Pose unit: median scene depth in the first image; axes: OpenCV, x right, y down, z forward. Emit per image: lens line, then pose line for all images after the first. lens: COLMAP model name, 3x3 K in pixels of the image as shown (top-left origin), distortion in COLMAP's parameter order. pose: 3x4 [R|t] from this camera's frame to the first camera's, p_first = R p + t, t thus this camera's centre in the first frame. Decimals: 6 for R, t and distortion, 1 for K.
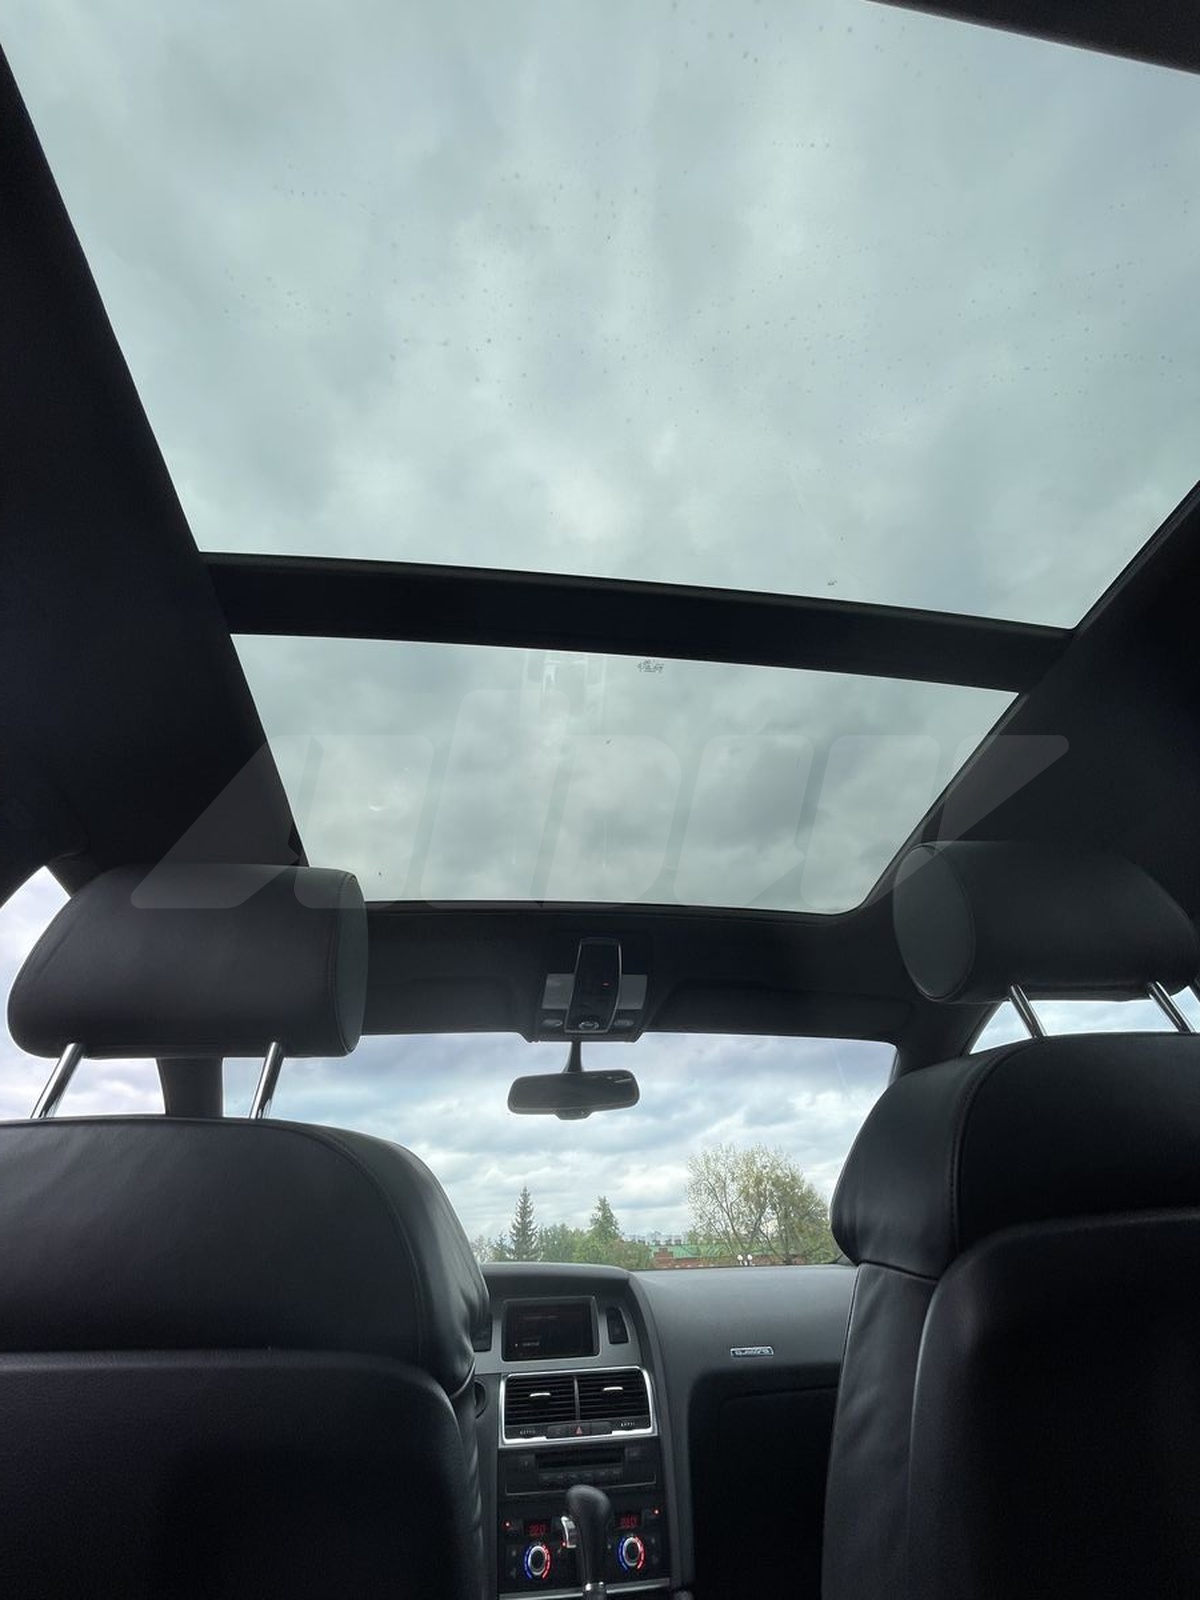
lens RADIAL K [[641.2, 0, 604.7], [0, 641.2, 793.4], [0, 0, 1]] dist [-0.001942, -0.000662]
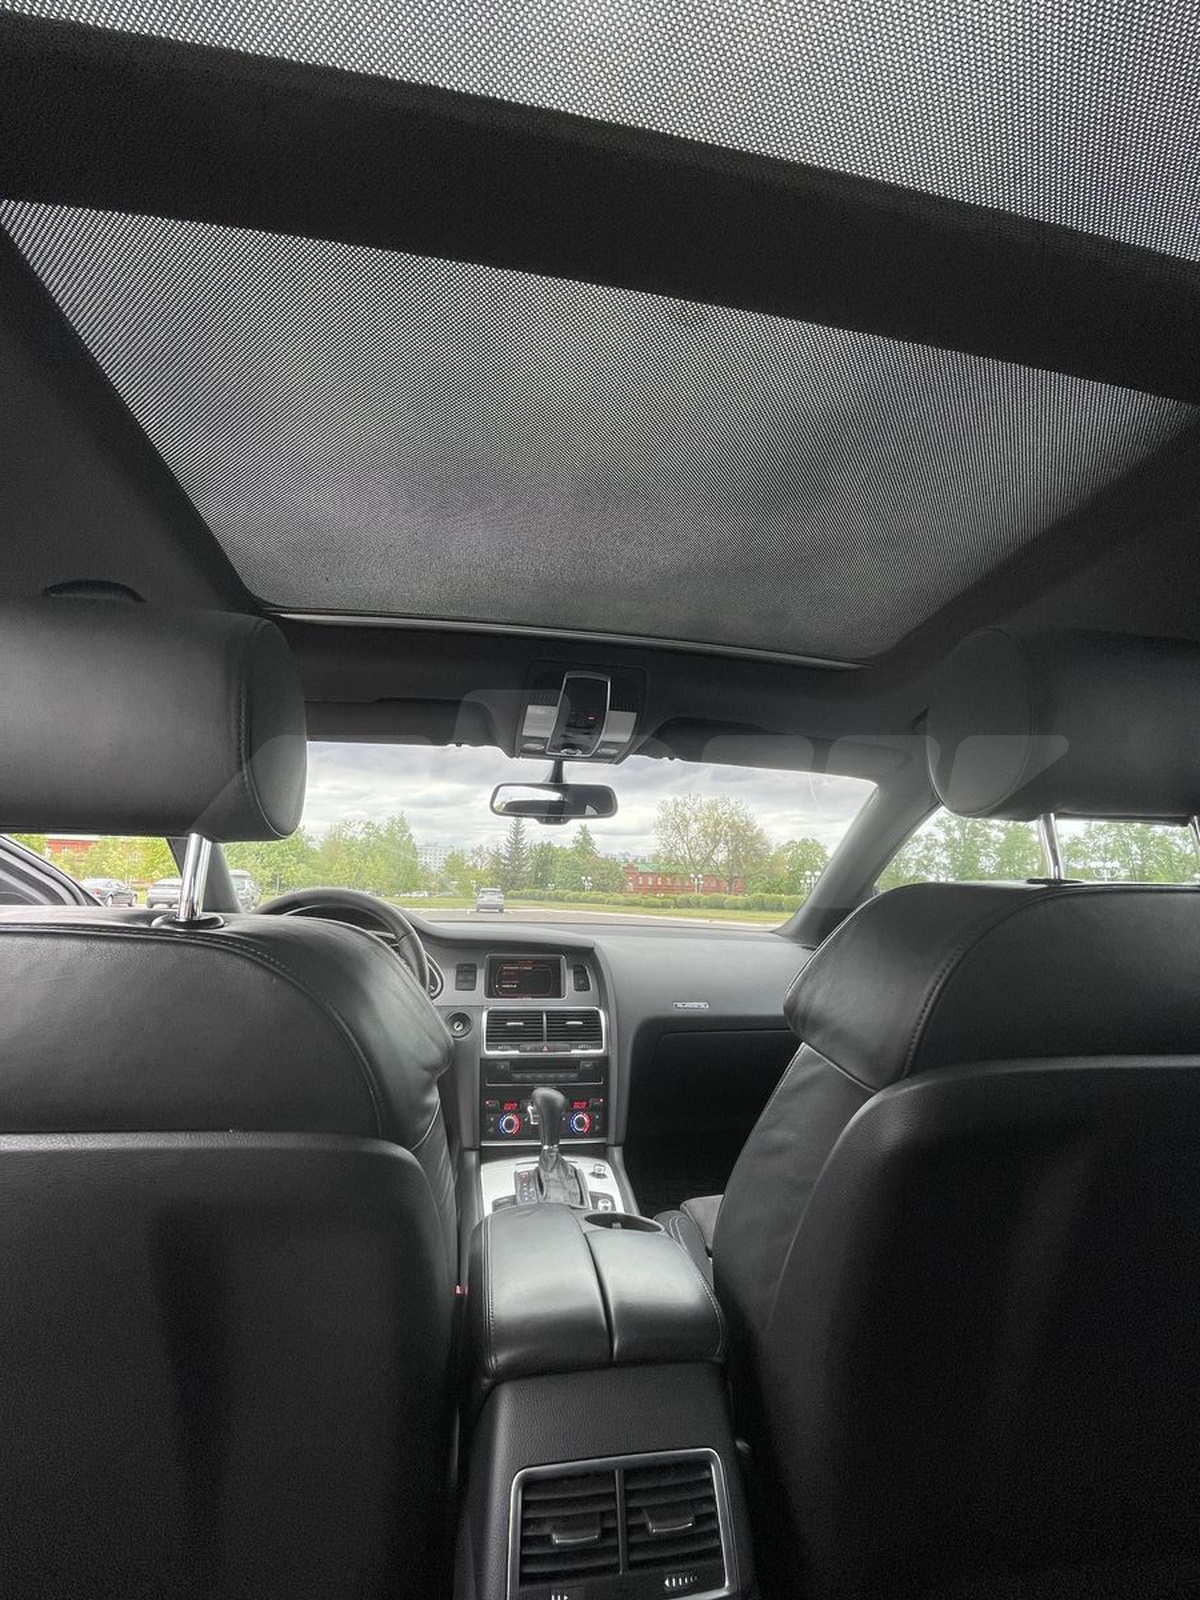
lens RADIAL K [[641.2, 0, 604.7], [0, 641.2, 793.4], [0, 0, 1]] dist [-0.001942, -0.000662]
pose [[0.996777, 0.075844, 0.026134, 0.005079], [-0.078915, 0.868523, 0.489327, -0.060288], [0.014414, -0.489812, 0.871709, 0.134976]]
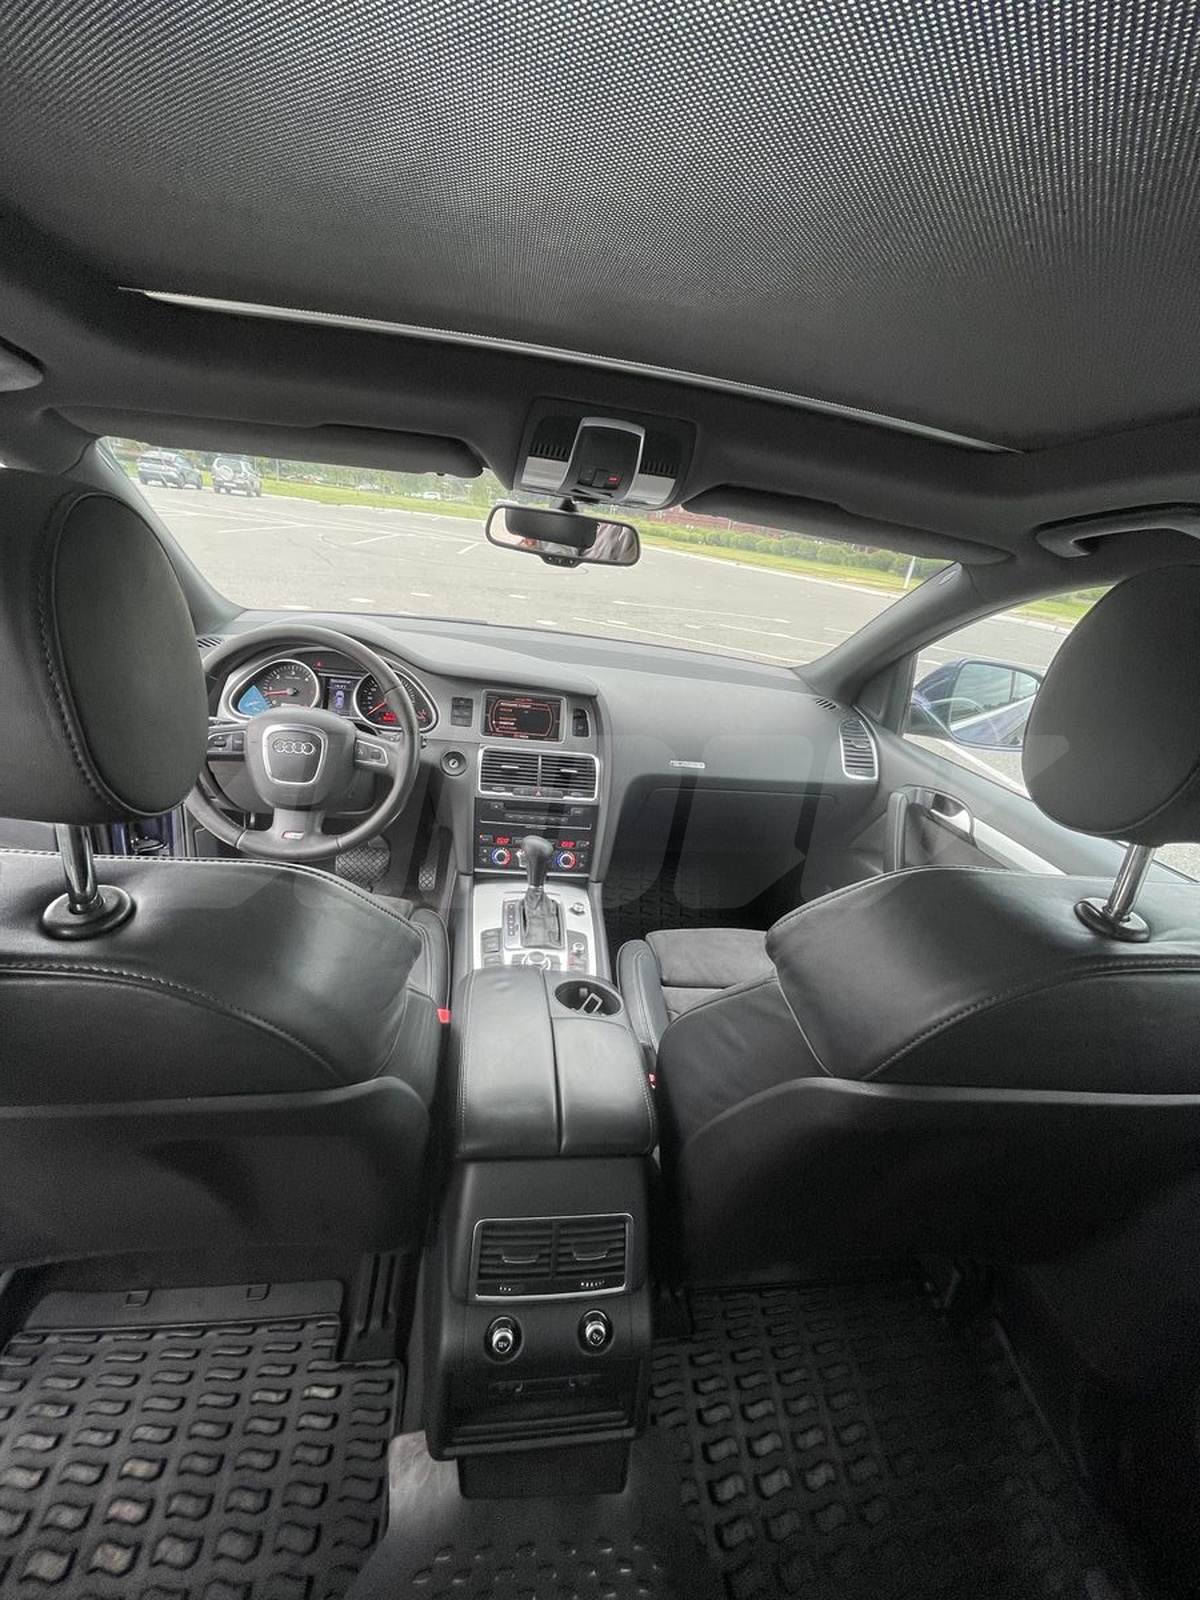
lens RADIAL K [[641.2, 0, 604.7], [0, 641.2, 793.4], [0, 0, 1]] dist [-0.001942, -0.000662]
pose [[0.983811, 0.164335, 0.071489, -0.000548], [-0.140524, 0.459826, 0.876820, -0.143295], [0.111220, -0.872670, 0.475475, 0.362755]]
